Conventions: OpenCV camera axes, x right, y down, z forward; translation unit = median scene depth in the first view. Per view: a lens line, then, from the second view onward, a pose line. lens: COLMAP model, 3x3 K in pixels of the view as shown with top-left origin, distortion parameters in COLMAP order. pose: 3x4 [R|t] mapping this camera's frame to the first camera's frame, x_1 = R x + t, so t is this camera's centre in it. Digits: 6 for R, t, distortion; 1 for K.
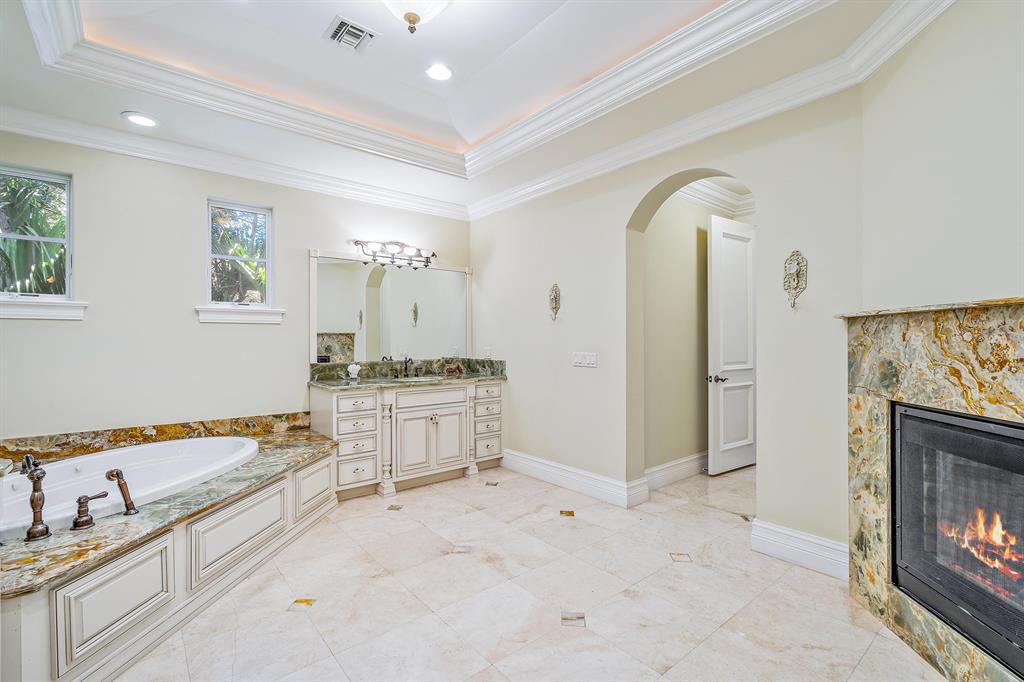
lens RADIAL K [[467.2, 0, 511.7], [0, 467.2, 341.9], [0, 0, 1]] dist [0.000450, -0.000035]
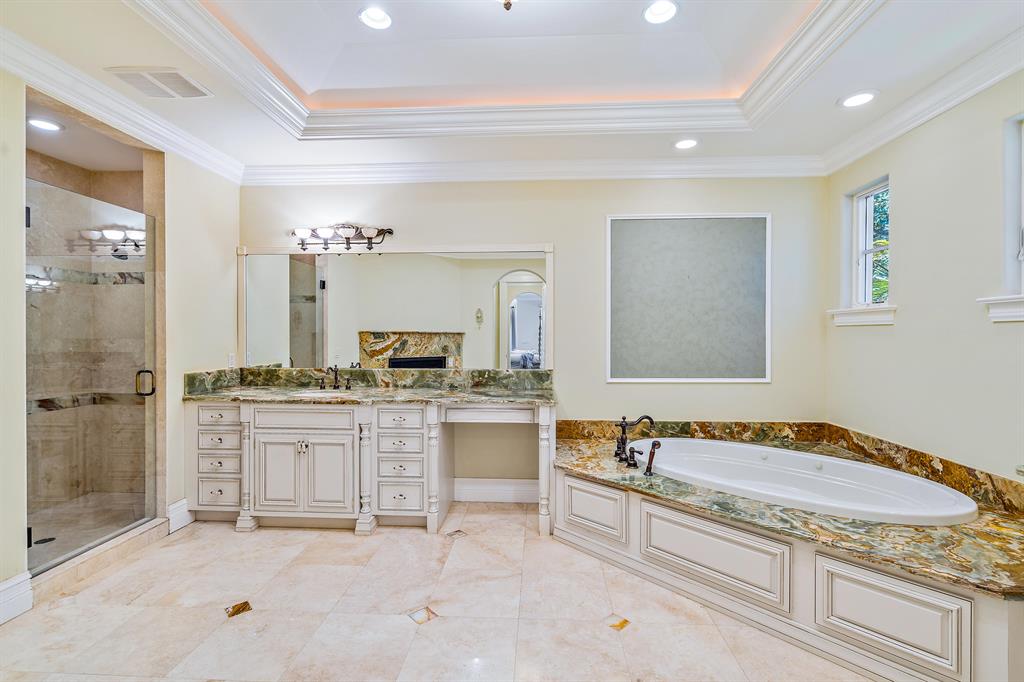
lens RADIAL K [[467.2, 0, 510.5], [0, 467.2, 337.3], [0, 0, 1]] dist [0.000450, -0.000035]
pose [[-0.676482, 0.010236, -0.736388, 0.305183], [0.000784, 0.999913, 0.013179, -0.034206], [0.736459, 0.008338, -0.676431, 1.101588]]
